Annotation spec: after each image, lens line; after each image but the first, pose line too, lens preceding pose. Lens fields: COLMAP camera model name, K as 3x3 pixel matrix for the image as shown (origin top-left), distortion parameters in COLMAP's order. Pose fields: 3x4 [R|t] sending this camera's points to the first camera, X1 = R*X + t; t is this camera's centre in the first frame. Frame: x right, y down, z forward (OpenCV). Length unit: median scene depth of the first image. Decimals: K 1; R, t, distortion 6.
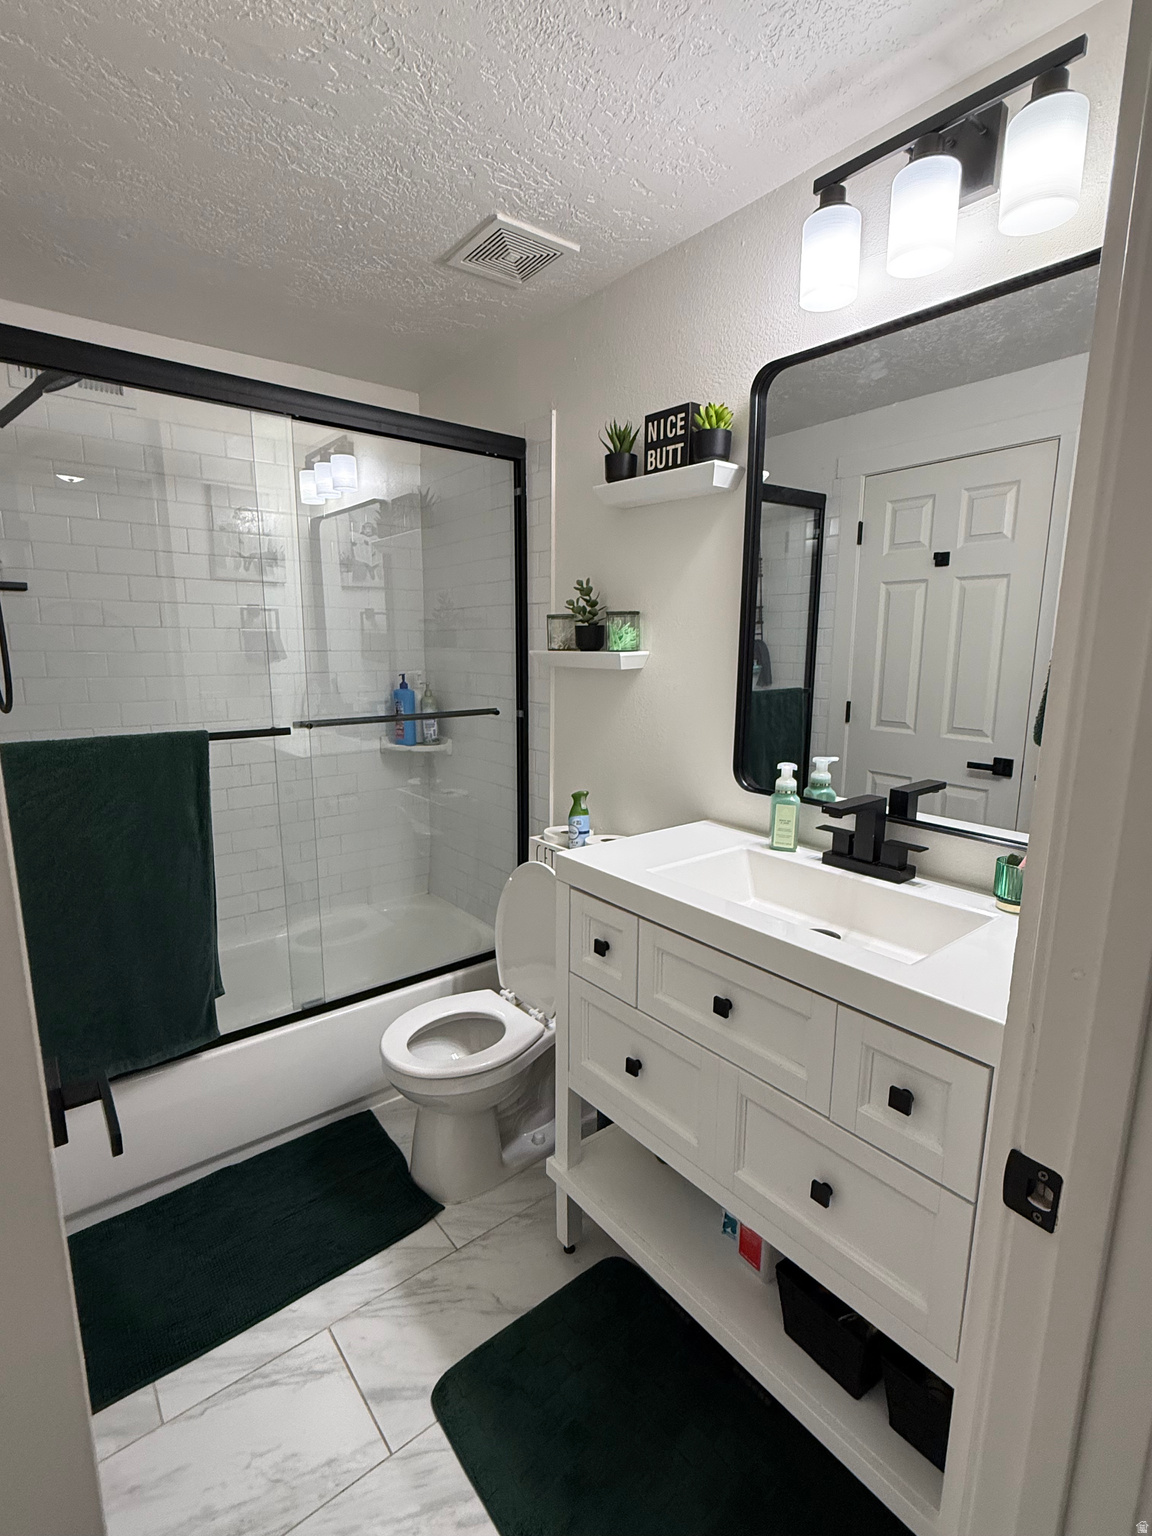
lens RADIAL K [[724.5, 0, 577.5], [0, 724.5, 770.0], [0, 0, 1]] dist [0.000088, 0.000131]
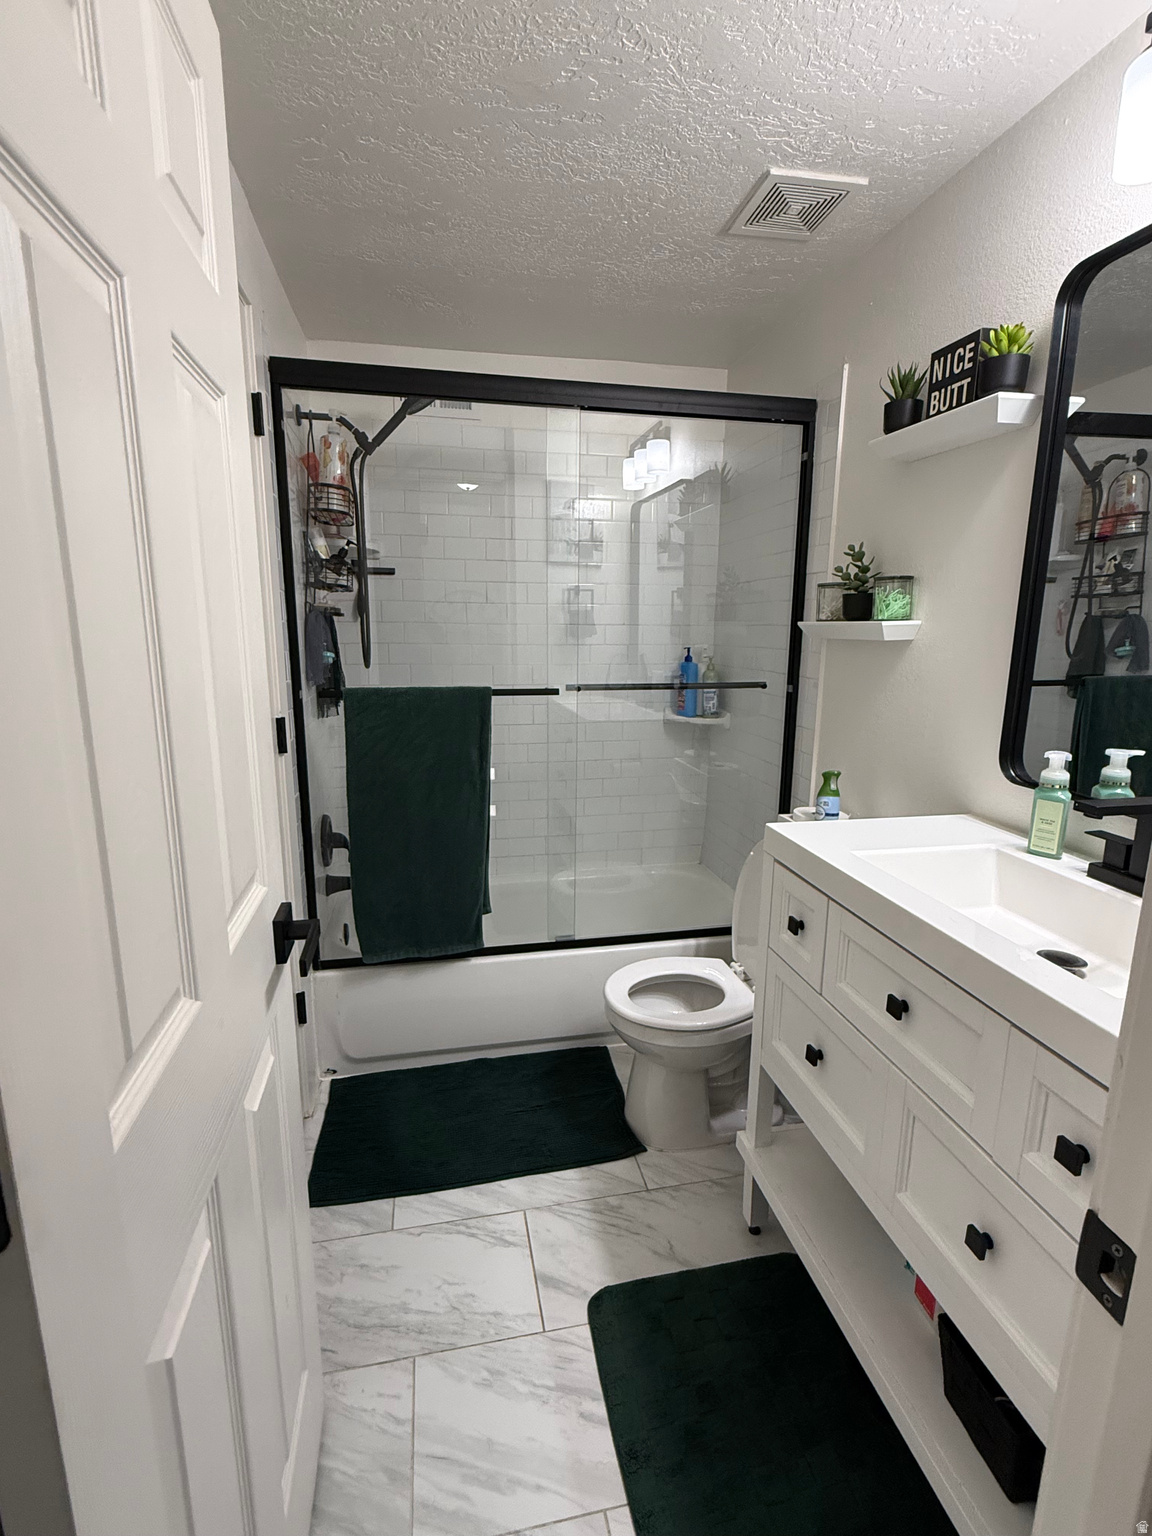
lens RADIAL K [[724.5, 0, 572.3], [0, 724.5, 766.2], [0, 0, 1]] dist [0.000088, 0.000131]
pose [[0.886780, 0.089974, -0.453350, 0.155722], [-0.083030, 0.995924, 0.035244, 0.021652], [0.454673, 0.006388, 0.890636, 0.010908]]
